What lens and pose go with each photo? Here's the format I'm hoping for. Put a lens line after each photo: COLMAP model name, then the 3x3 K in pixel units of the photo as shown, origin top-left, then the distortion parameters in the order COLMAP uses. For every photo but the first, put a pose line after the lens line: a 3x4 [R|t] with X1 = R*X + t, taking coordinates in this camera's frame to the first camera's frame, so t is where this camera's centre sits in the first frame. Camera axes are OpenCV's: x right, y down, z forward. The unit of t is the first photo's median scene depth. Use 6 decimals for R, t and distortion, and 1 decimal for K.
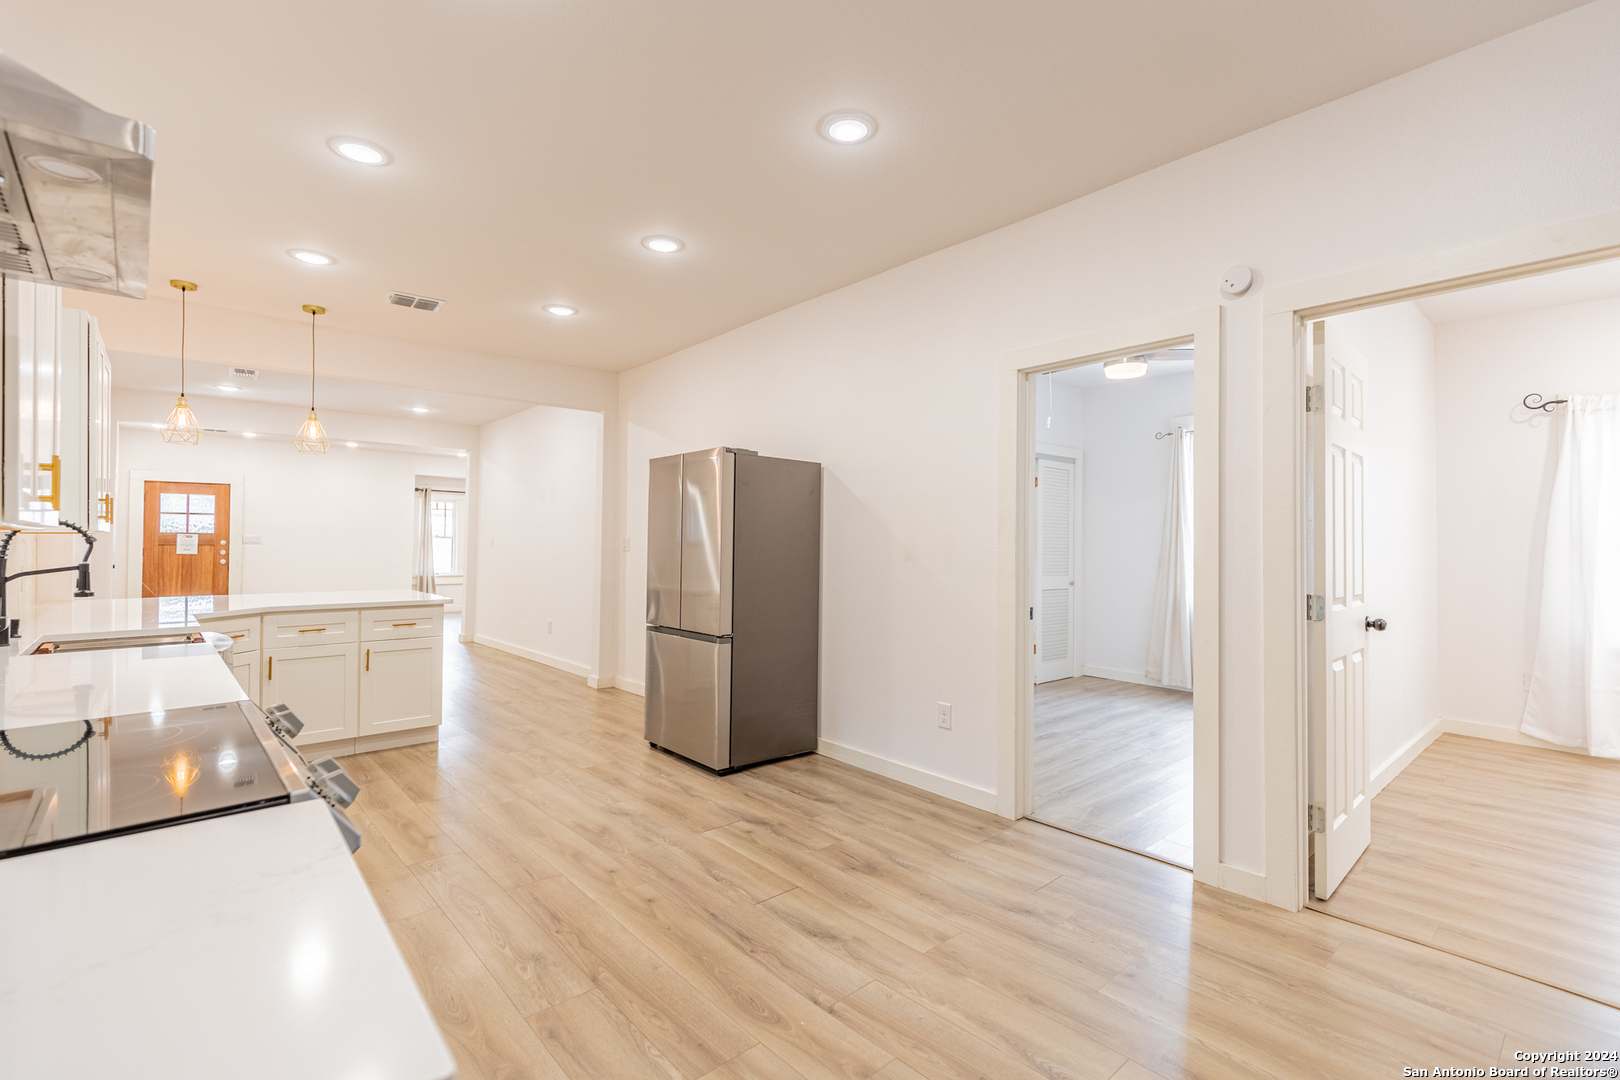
lens RADIAL K [[727.0, 0, 812.9], [0, 727.0, 531.5], [0, 0, 1]] dist [0.006302, -0.000014]
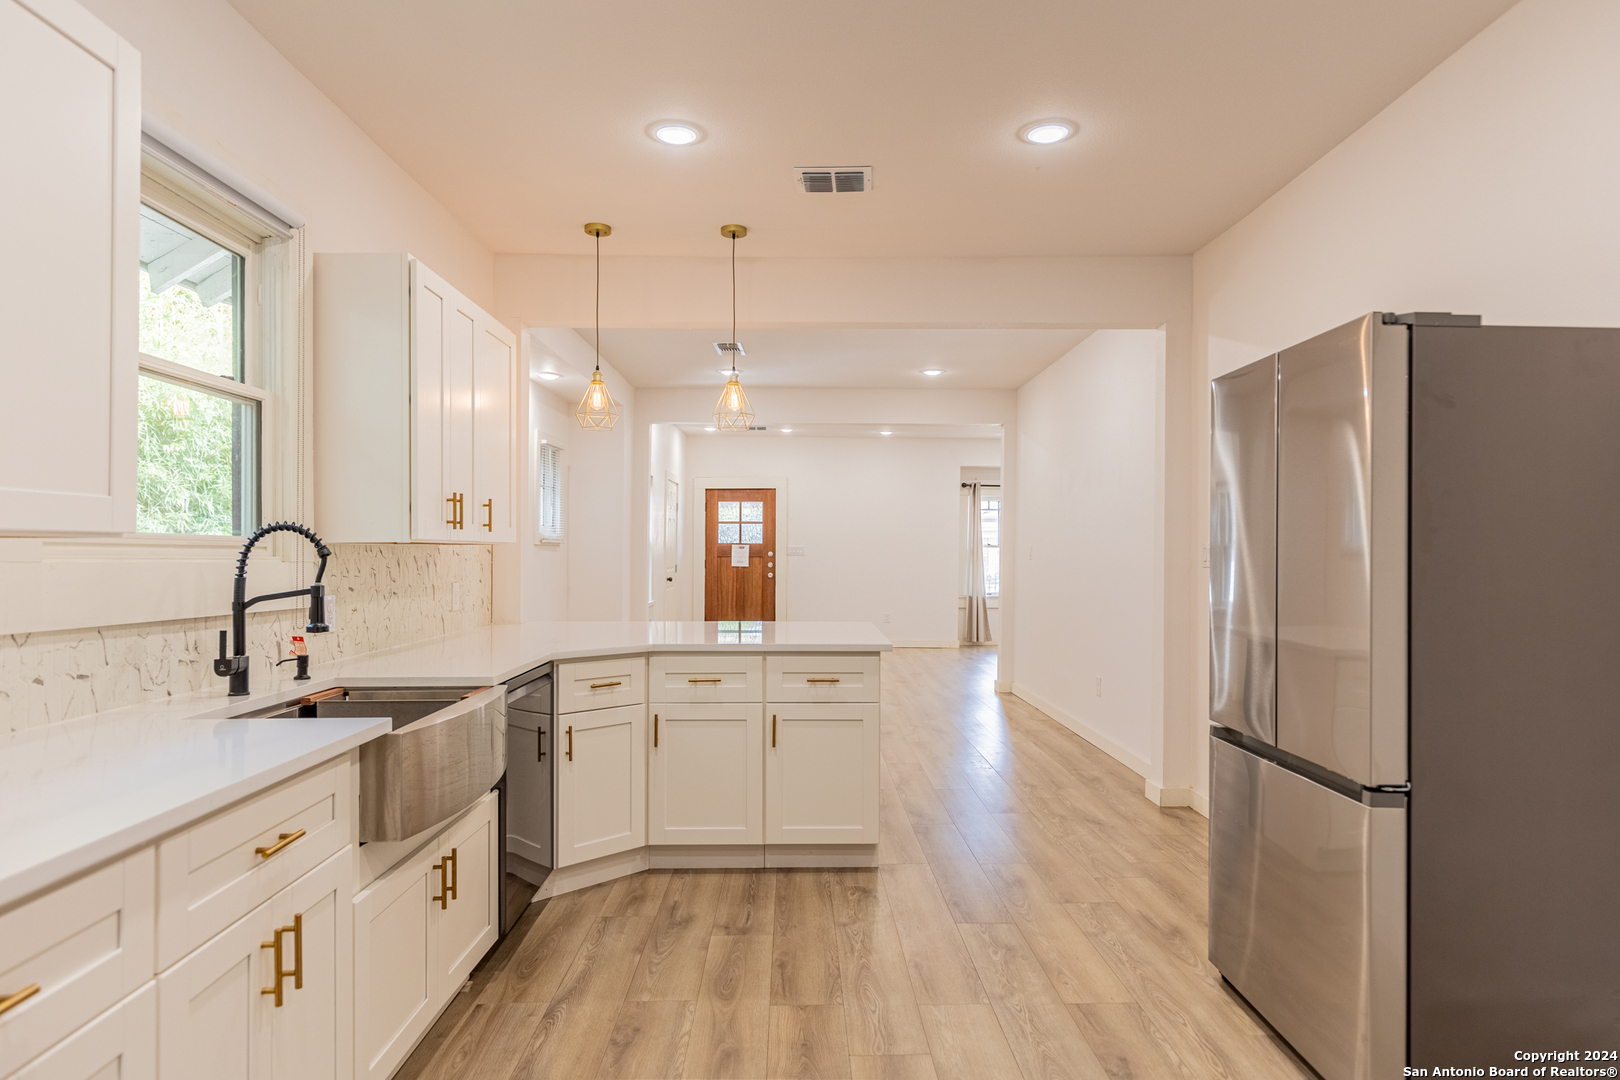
lens RADIAL K [[949.0, 0, 818.4], [0, 949.0, 537.8], [0, 0, 1]] dist [0.002638, -0.000234]
pose [[0.761676, -0.013595, -0.647816, -0.012364], [0.013268, 0.999897, -0.005384, 0.003808], [0.647822, -0.004494, 0.761778, 0.254758]]
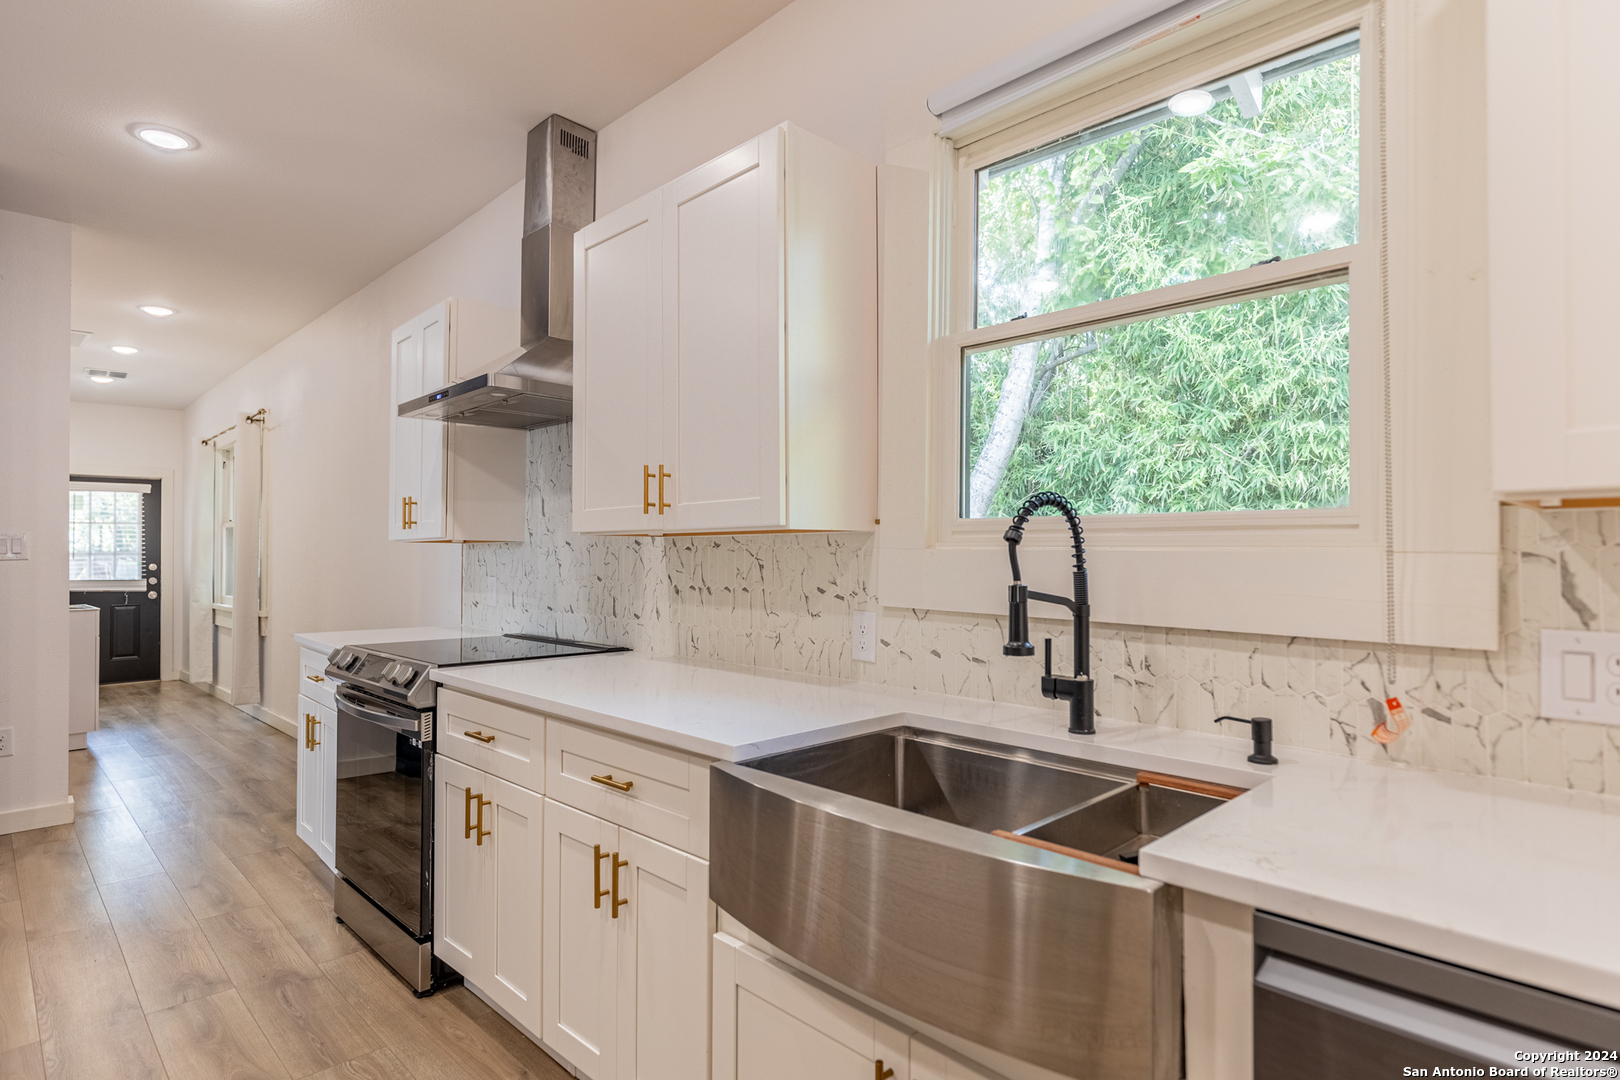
lens RADIAL K [[868.6, 0, 810.0], [0, 868.6, 540.0], [0, 0, 1]] dist [0.002460, 0.000583]
pose [[-0.999422, 0.000617, -0.033982, -0.347943], [0.001619, 0.999564, -0.029478, 0.012825], [0.033949, -0.029516, -0.998988, 0.645549]]
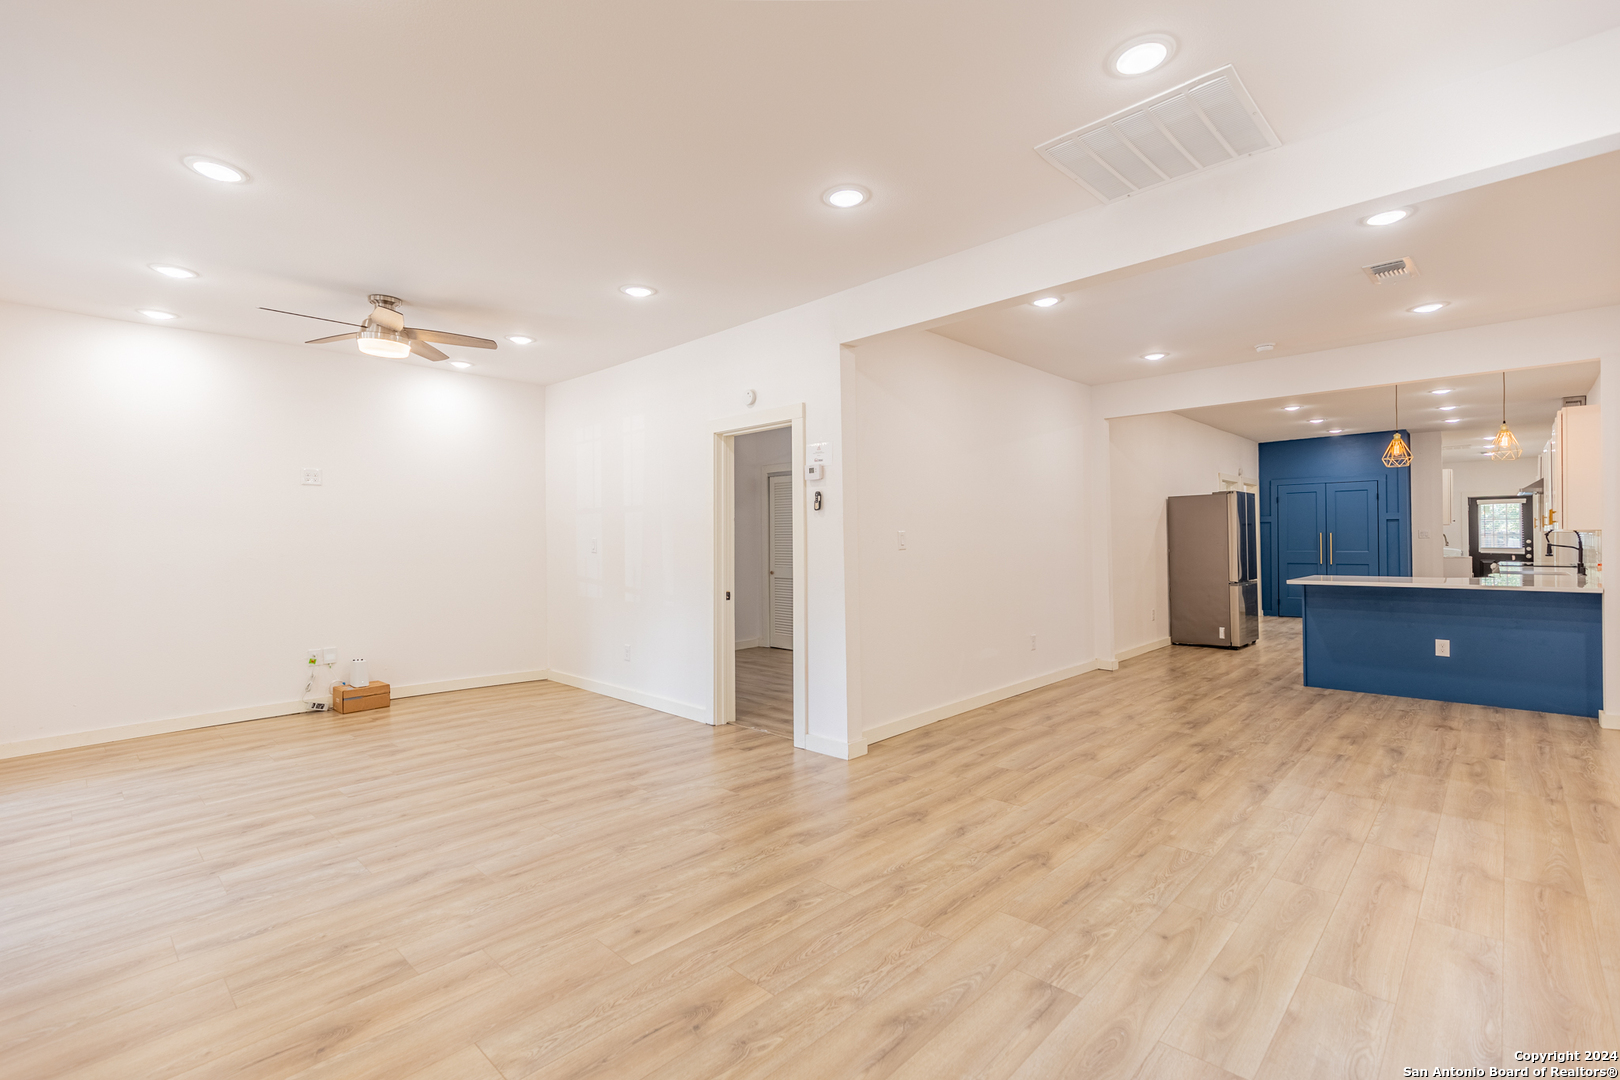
lens RADIAL K [[726.4, 0, 815.7], [0, 726.4, 540.3], [0, 0, 1]] dist [0.002785, 0.000600]
pose [[-0.082565, -0.002418, 0.996583, -1.390328], [-0.006068, 0.999980, 0.001923, 0.018370], [-0.996567, -0.005888, -0.082578, 1.576751]]
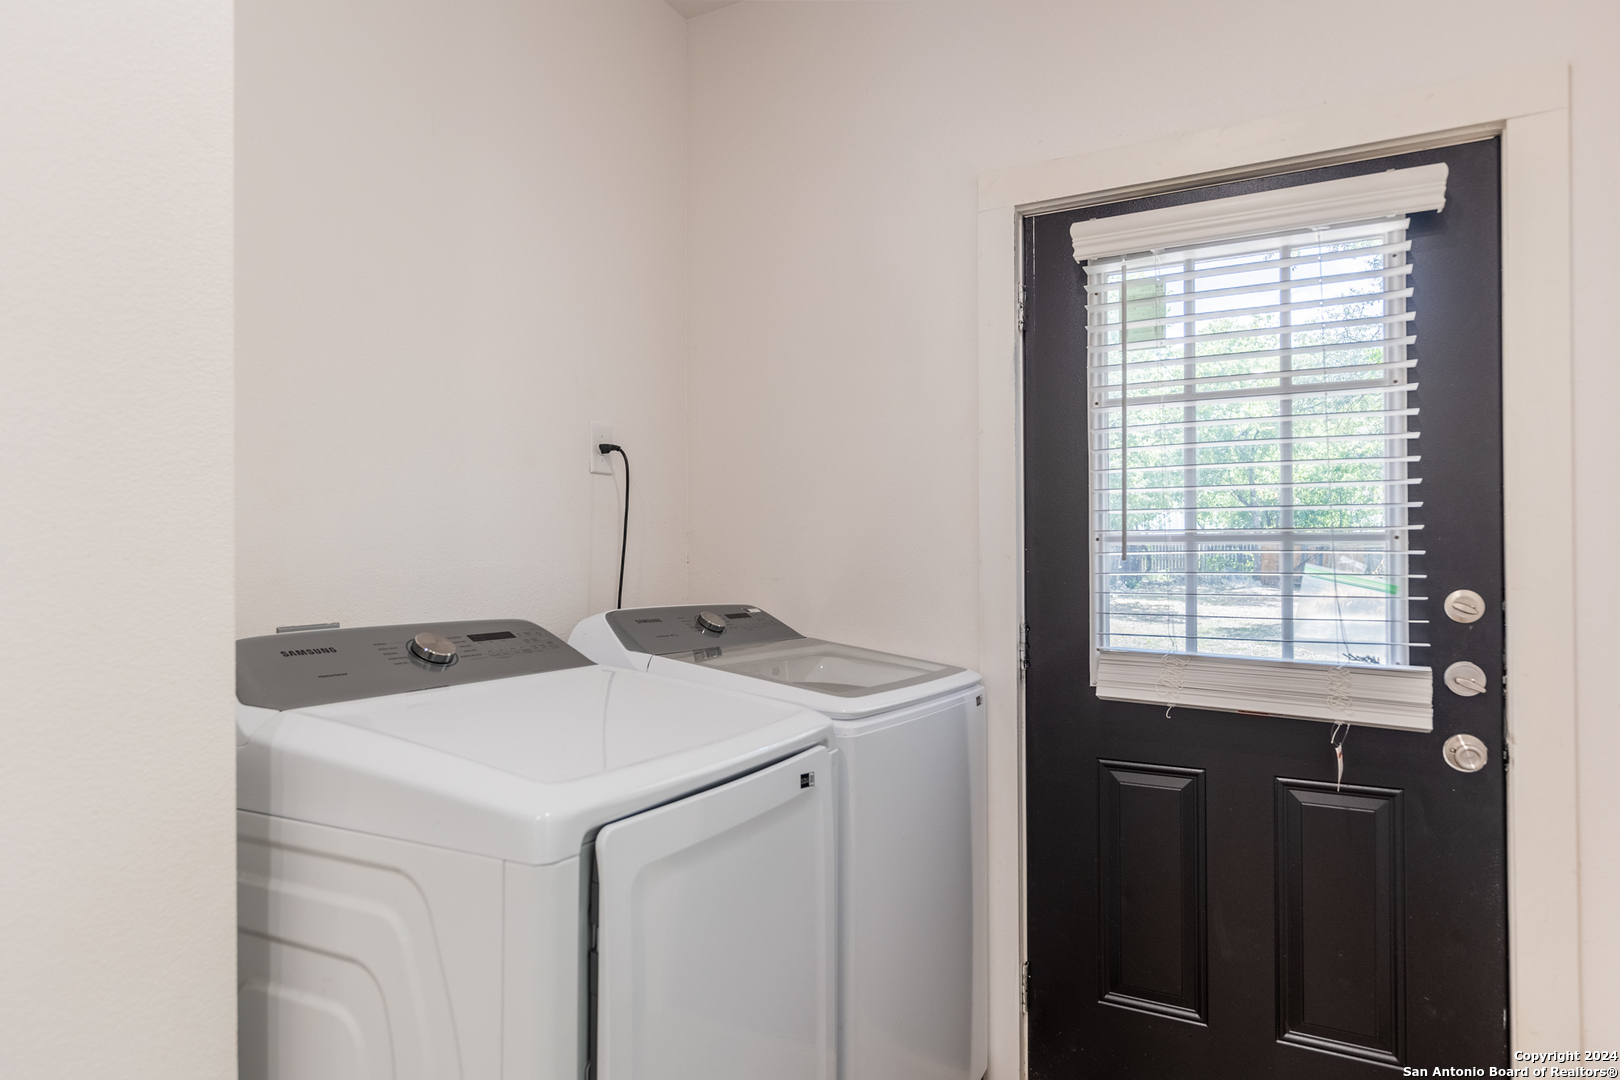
lens RADIAL K [[967.6, 0, 810.0], [0, 967.6, 540.0], [0, 0, 1]] dist [-0.002547, -0.000271]
pose [[-0.314597, 0.012954, 0.949137, 0.450880], [-0.020234, 0.999588, -0.020350, 0.003051], [-0.949009, -0.025607, -0.314206, -0.517688]]
